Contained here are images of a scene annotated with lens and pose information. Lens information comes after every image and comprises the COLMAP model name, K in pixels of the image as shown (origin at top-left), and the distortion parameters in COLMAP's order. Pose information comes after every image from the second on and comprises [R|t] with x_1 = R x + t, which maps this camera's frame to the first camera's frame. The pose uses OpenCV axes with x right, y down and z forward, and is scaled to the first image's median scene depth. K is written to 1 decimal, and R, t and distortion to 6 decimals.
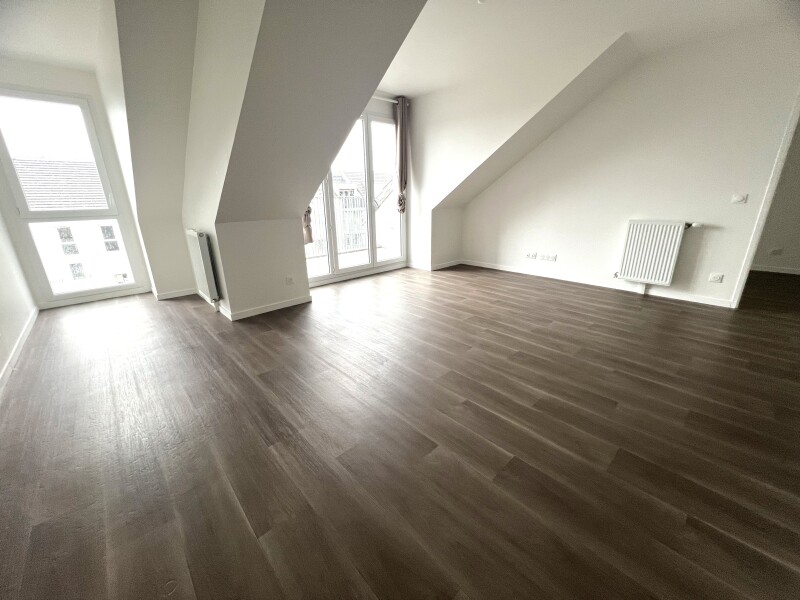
lens RADIAL K [[319.5, 0, 398.5], [0, 319.5, 300.2], [0, 0, 1]] dist [-0.004127, -0.000049]
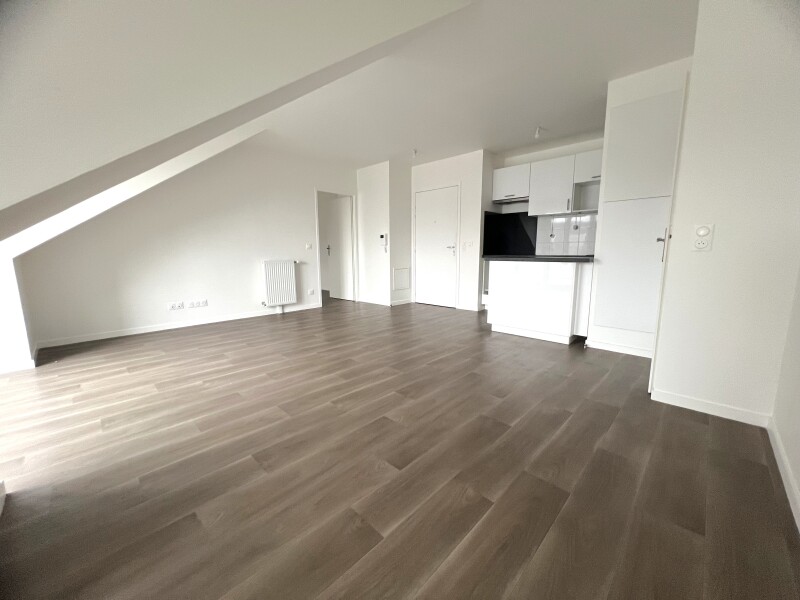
lens RADIAL K [[319.5, 0, 398.5], [0, 319.5, 300.2], [0, 0, 1]] dist [-0.004127, -0.000049]
pose [[-0.060565, -0.135591, 0.988912, -0.634115], [0.310935, 0.938873, 0.147773, -0.120866], [-0.948499, 0.316438, -0.014703, 0.535461]]
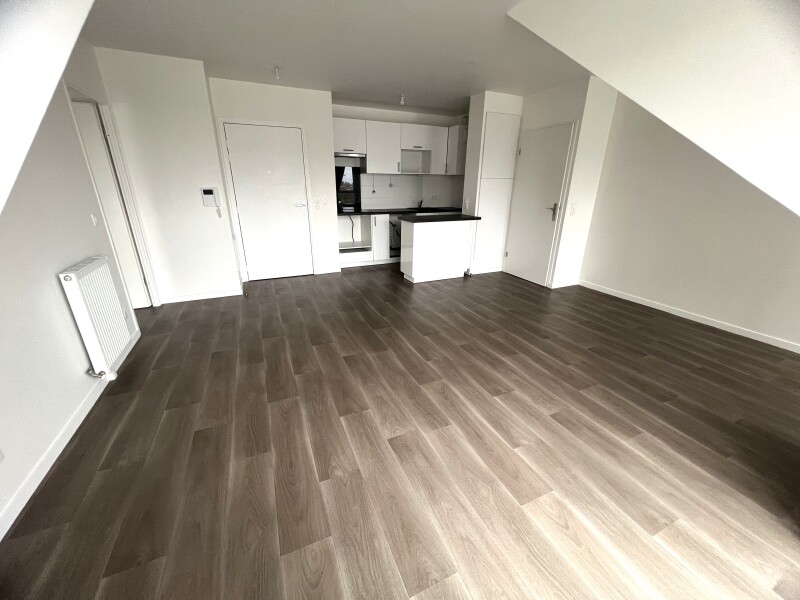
lens RADIAL K [[319.5, 0, 398.5], [0, 319.5, 300.2], [0, 0, 1]] dist [-0.004127, -0.000049]
pose [[-0.949738, -0.101333, 0.296191, 0.077865], [0.101597, 0.795171, 0.597814, -0.469319], [-0.296101, 0.597859, -0.744908, 1.245886]]
